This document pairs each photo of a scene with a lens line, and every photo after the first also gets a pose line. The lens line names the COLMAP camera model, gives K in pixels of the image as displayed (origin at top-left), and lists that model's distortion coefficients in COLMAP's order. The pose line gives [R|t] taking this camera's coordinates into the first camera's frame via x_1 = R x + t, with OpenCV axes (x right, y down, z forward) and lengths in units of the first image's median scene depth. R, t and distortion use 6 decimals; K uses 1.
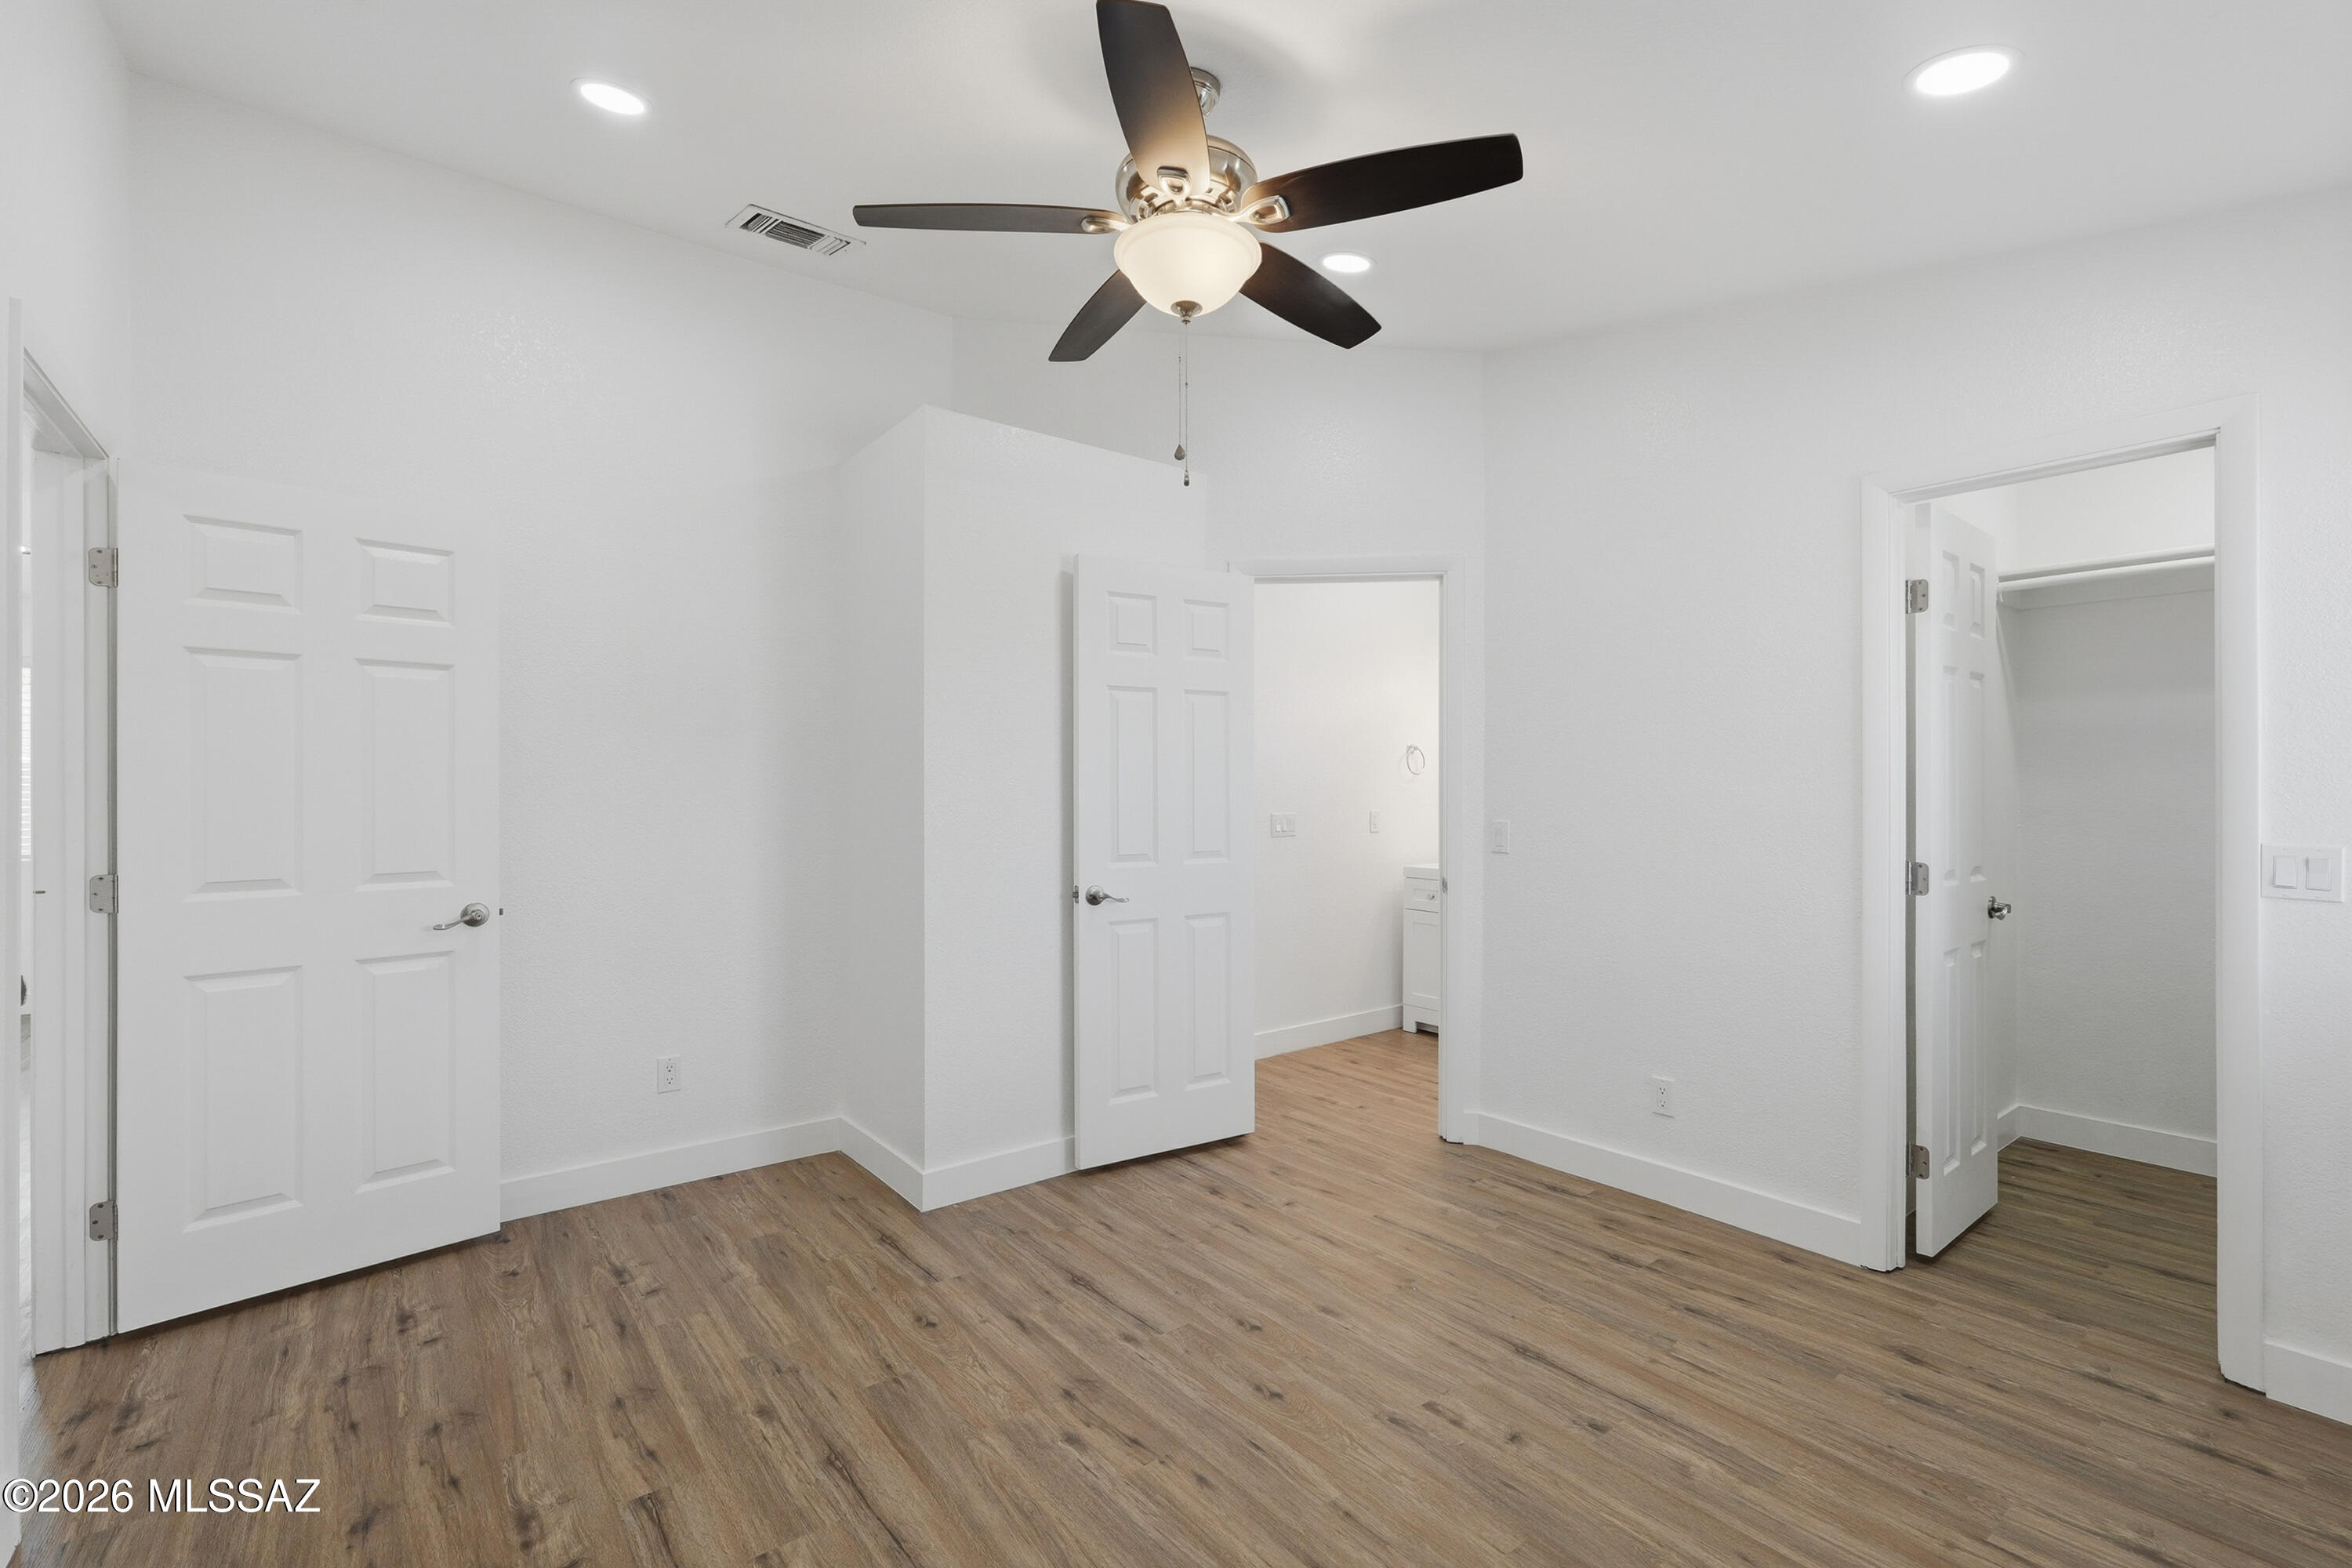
lens RADIAL K [[1033.6, 0, 1178.9], [0, 1033.6, 788.3], [0, 0, 1]] dist [-0.014209, 0.007786]
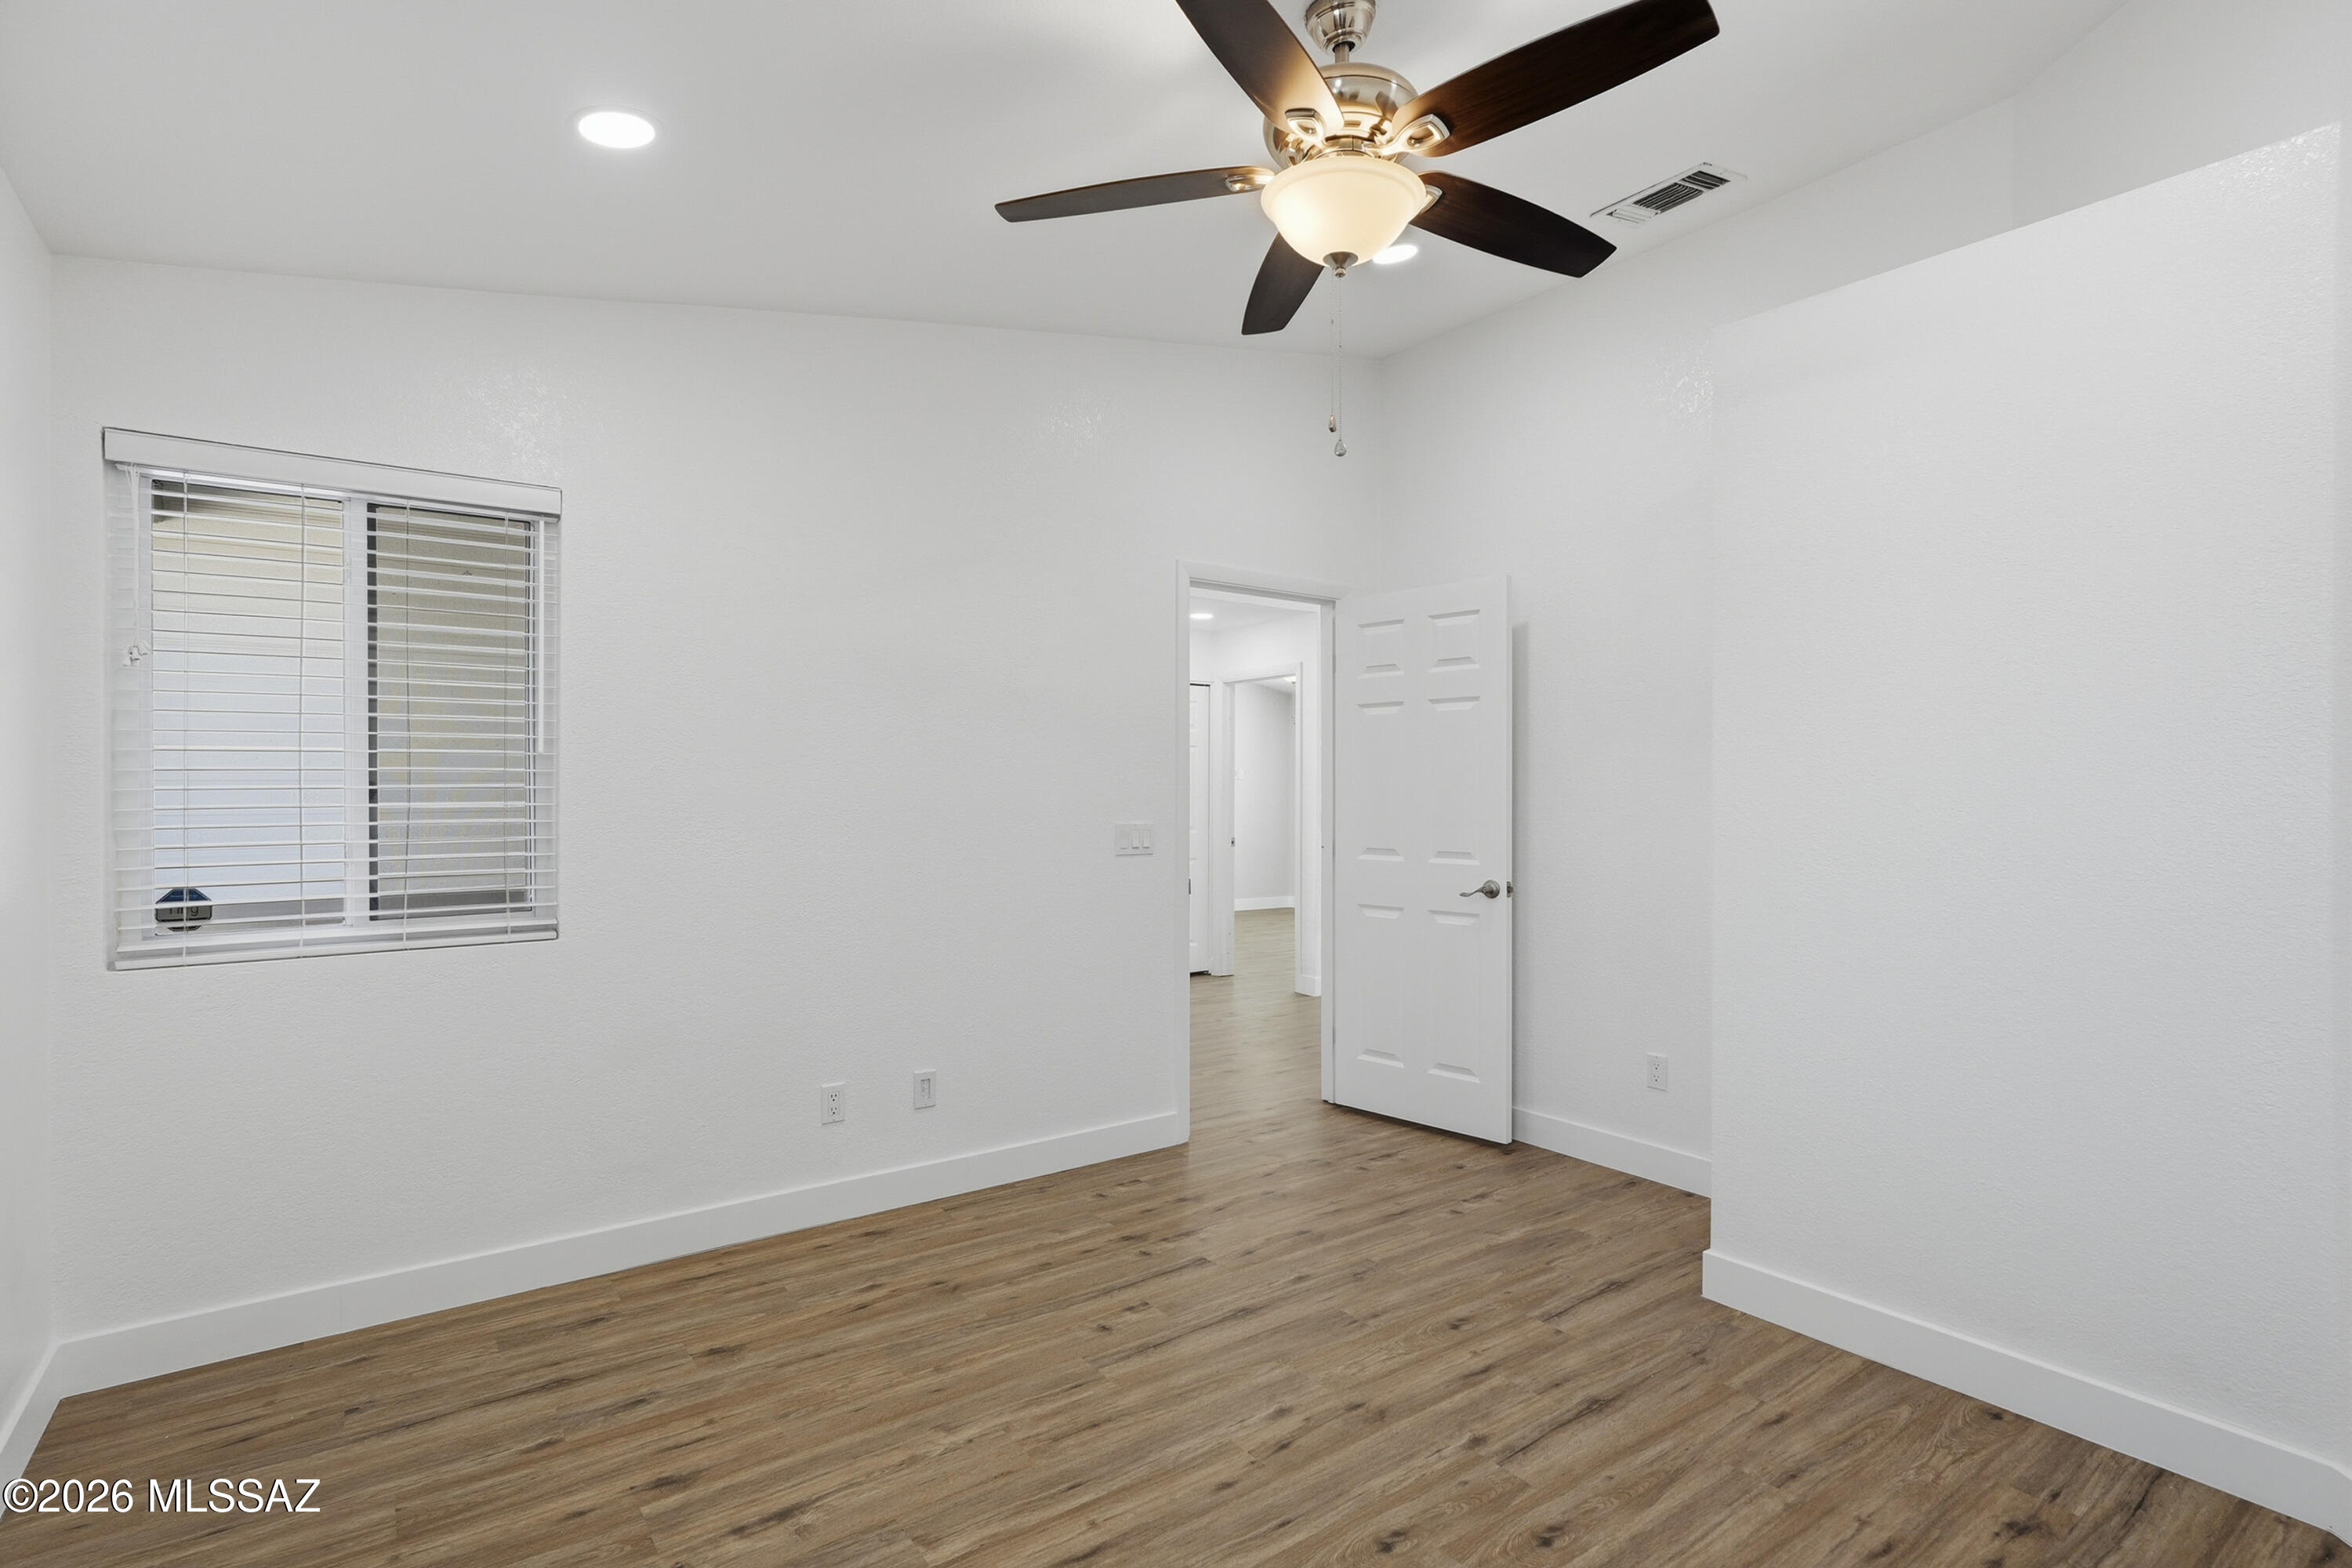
lens RADIAL K [[1130.7, 0, 1176.0], [0, 1130.7, 784.0], [0, 0, 1]] dist [-0.000518, 0.000450]
pose [[-0.027929, -0.005271, -0.999596, 0.839824], [0.000636, 0.999986, -0.005291, -0.000566], [0.999610, -0.000784, -0.027925, 0.736108]]
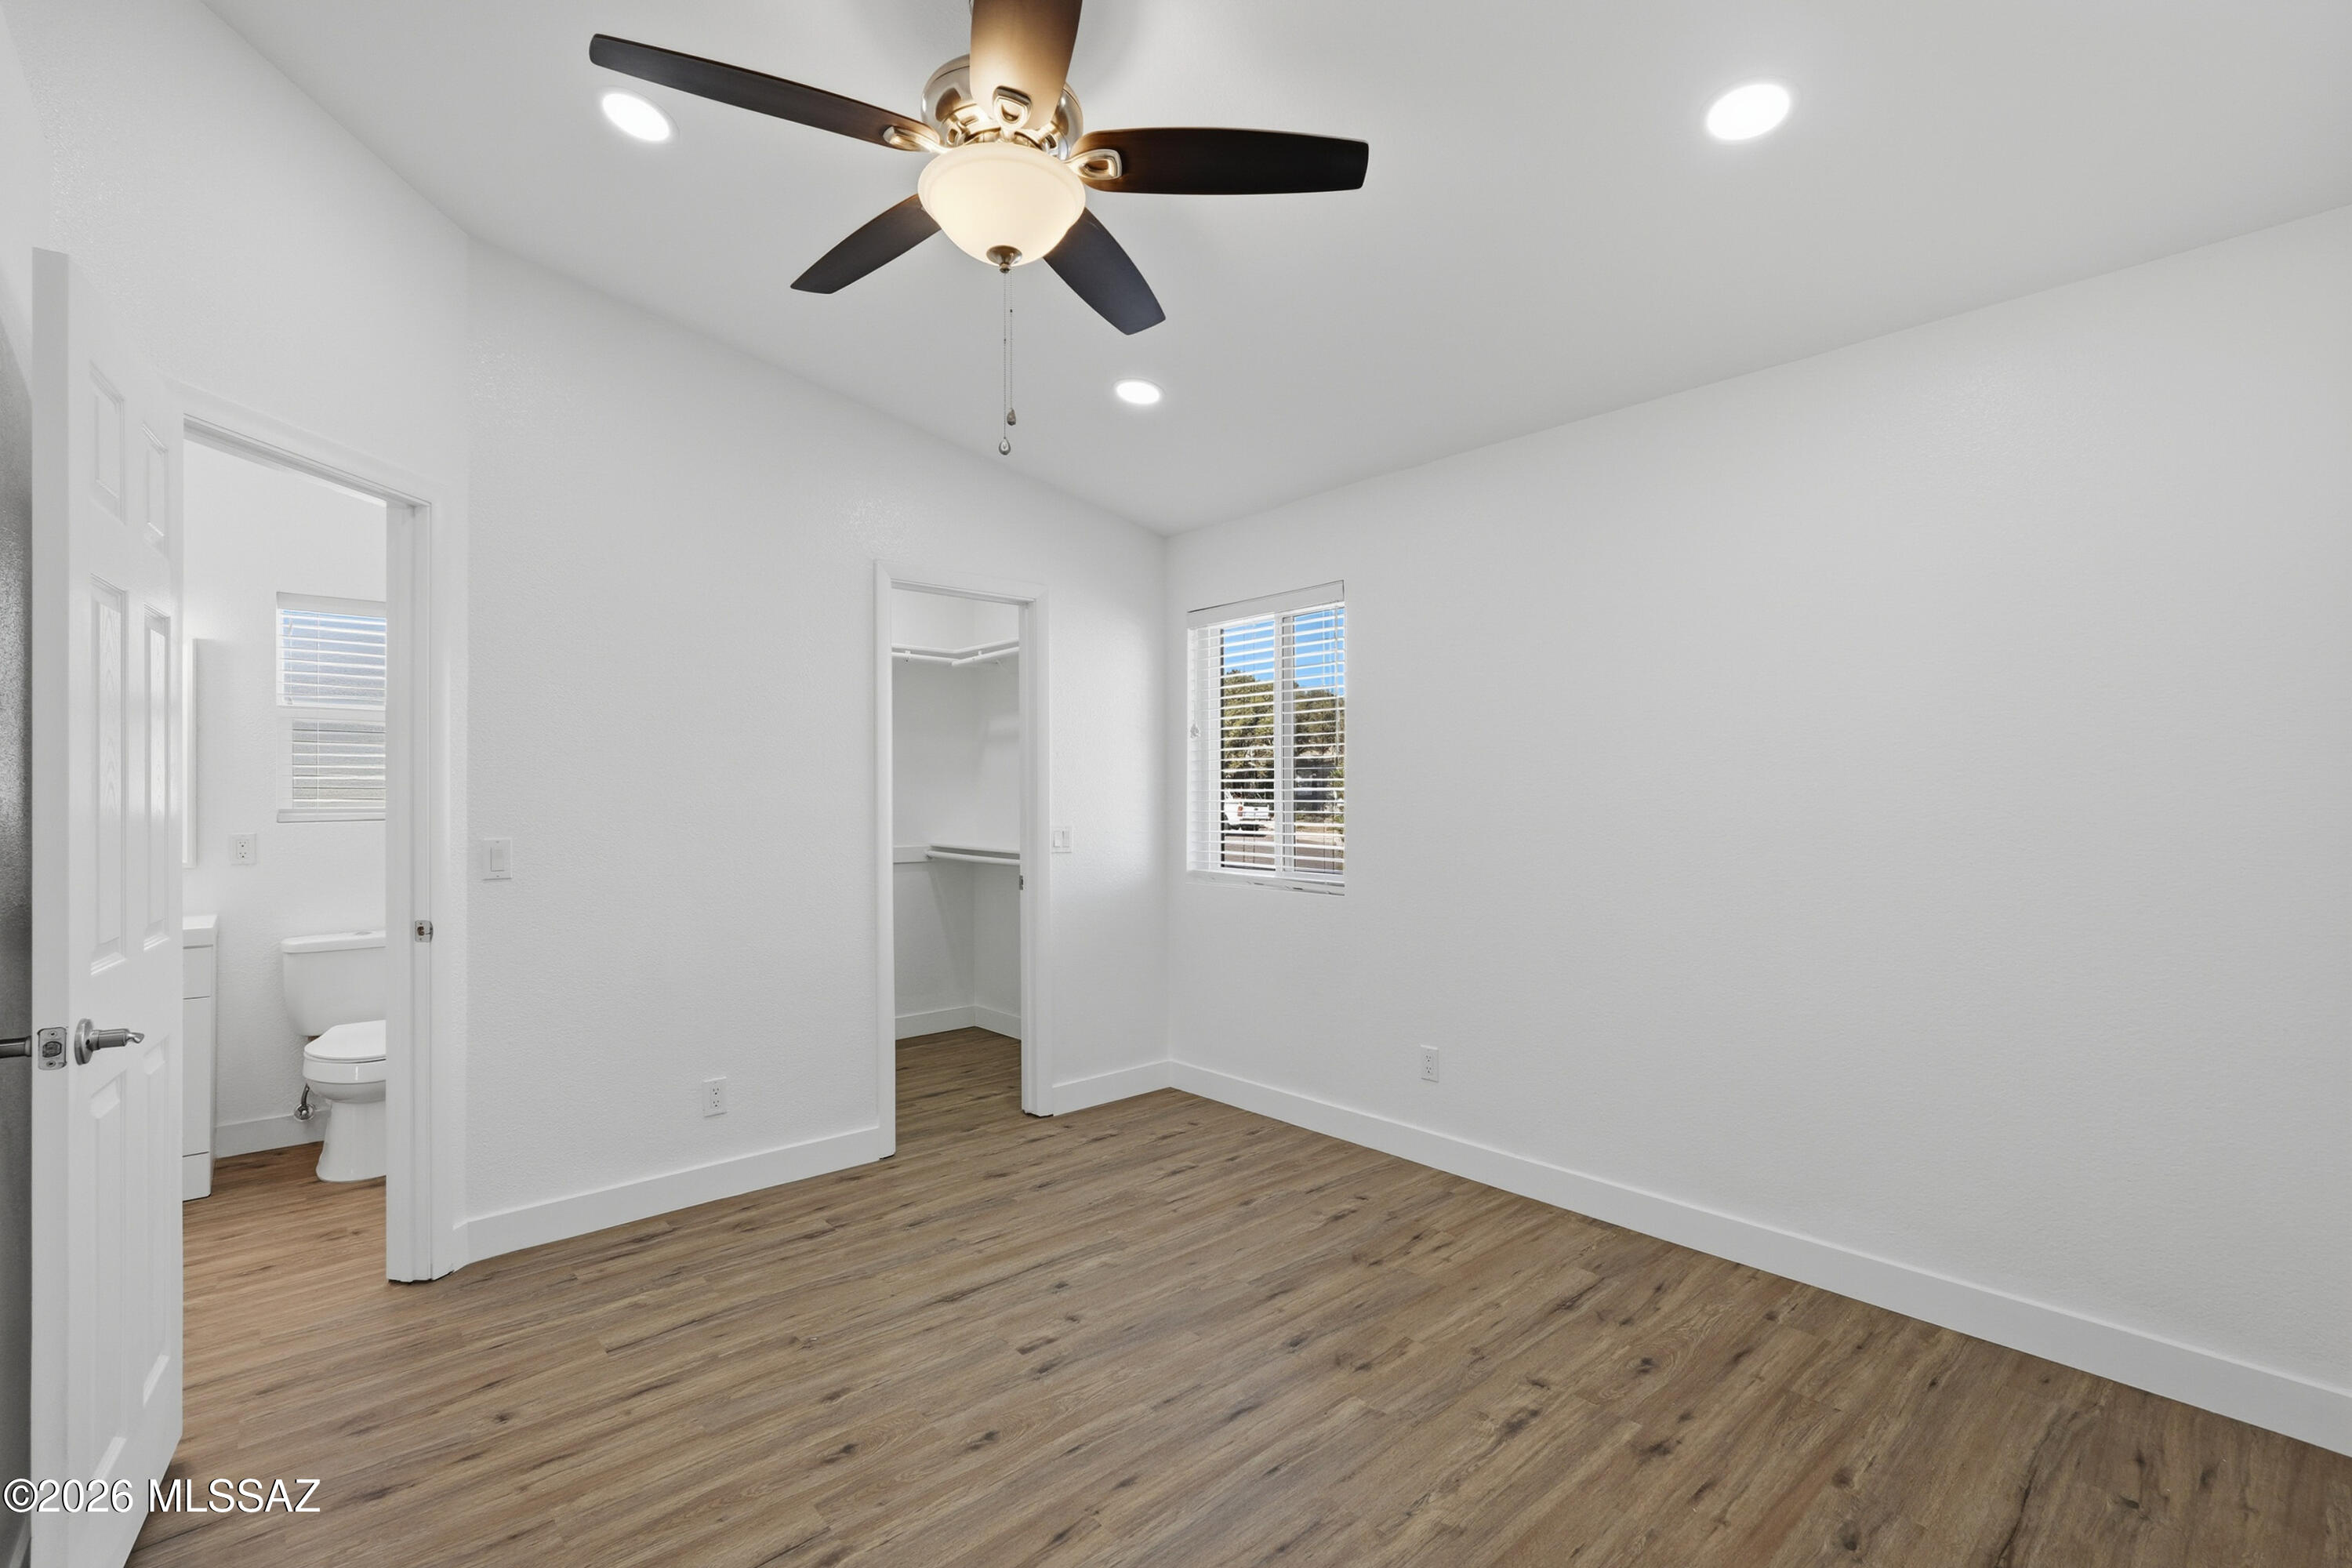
lens RADIAL K [[1033.6, 0, 1178.9], [0, 1033.6, 788.3], [0, 0, 1]] dist [-0.014209, 0.007786]
pose [[-0.065613, 0.010047, 0.997795, -0.741765], [0.003885, 0.999944, -0.009813, 0.003025], [-0.997838, 0.003232, -0.065648, 0.757861]]
